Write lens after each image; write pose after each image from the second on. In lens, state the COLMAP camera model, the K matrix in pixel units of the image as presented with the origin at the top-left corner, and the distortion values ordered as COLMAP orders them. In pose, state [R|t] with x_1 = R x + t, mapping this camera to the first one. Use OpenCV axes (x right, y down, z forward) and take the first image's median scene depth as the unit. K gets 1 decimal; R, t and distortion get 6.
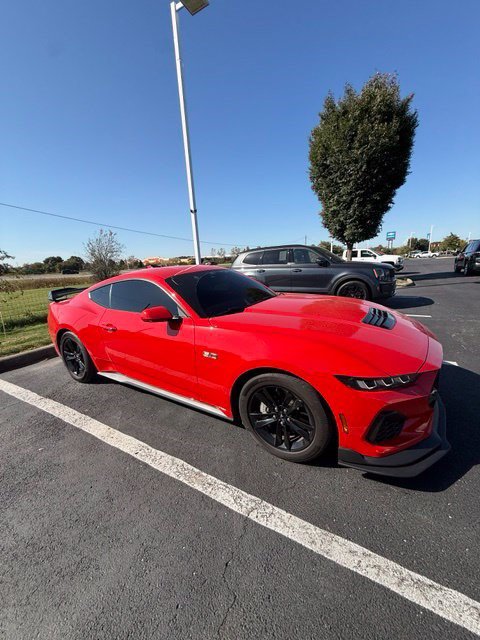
lens RADIAL K [[253.9, 0, 241.1], [0, 253.9, 319.4], [0, 0, 1]] dist [-0.000448, -0.000369]
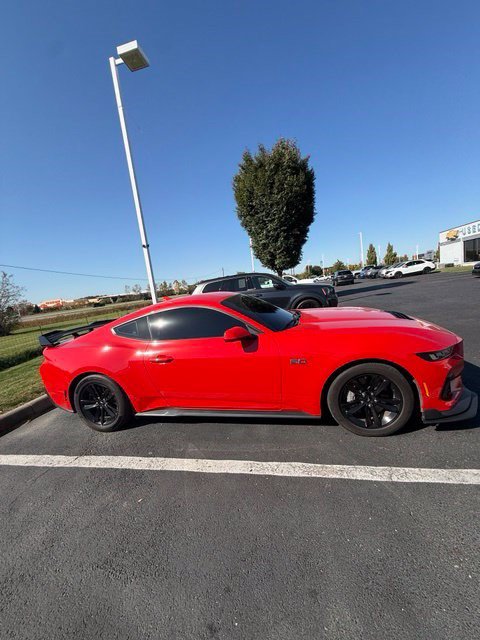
lens RADIAL K [[253.9, 0, 241.1], [0, 253.9, 319.4], [0, 0, 1]] dist [-0.000448, -0.000369]
pose [[0.946389, -0.108802, 0.304155, -0.131119], [0.145125, 0.984405, -0.099424, 0.006018], [-0.288594, 0.138234, 0.947420, -0.004976]]
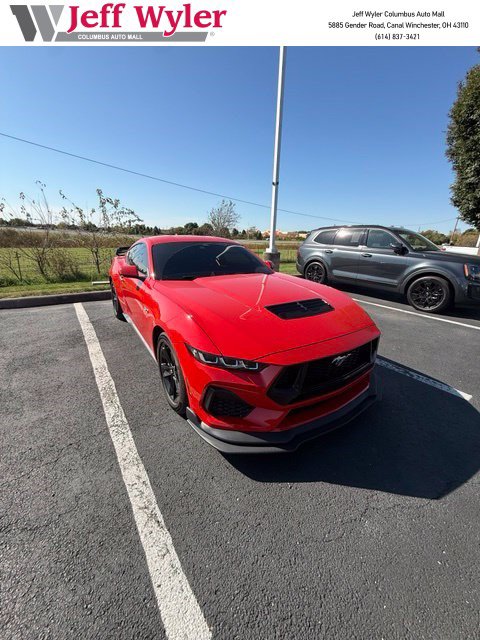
lens RADIAL K [[253.9, 0, 241.1], [0, 253.9, 319.4], [0, 0, 1]] dist [-0.000448, -0.000369]
pose [[0.898224, 0.211149, -0.385500, 0.146226], [-0.174900, 0.976330, 0.127242, -0.009343], [0.403242, -0.046867, 0.913892, 0.013006]]
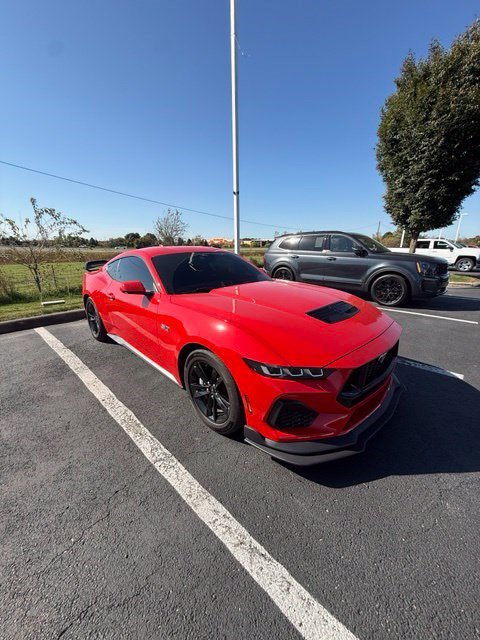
lens RADIAL K [[253.9, 0, 241.1], [0, 253.9, 319.4], [0, 0, 1]] dist [-0.000448, -0.000369]
pose [[0.969808, 0.116116, -0.214451, 0.083830], [-0.102699, 0.992051, 0.072720, -0.002066], [0.221190, -0.048500, 0.974024, -0.003187]]
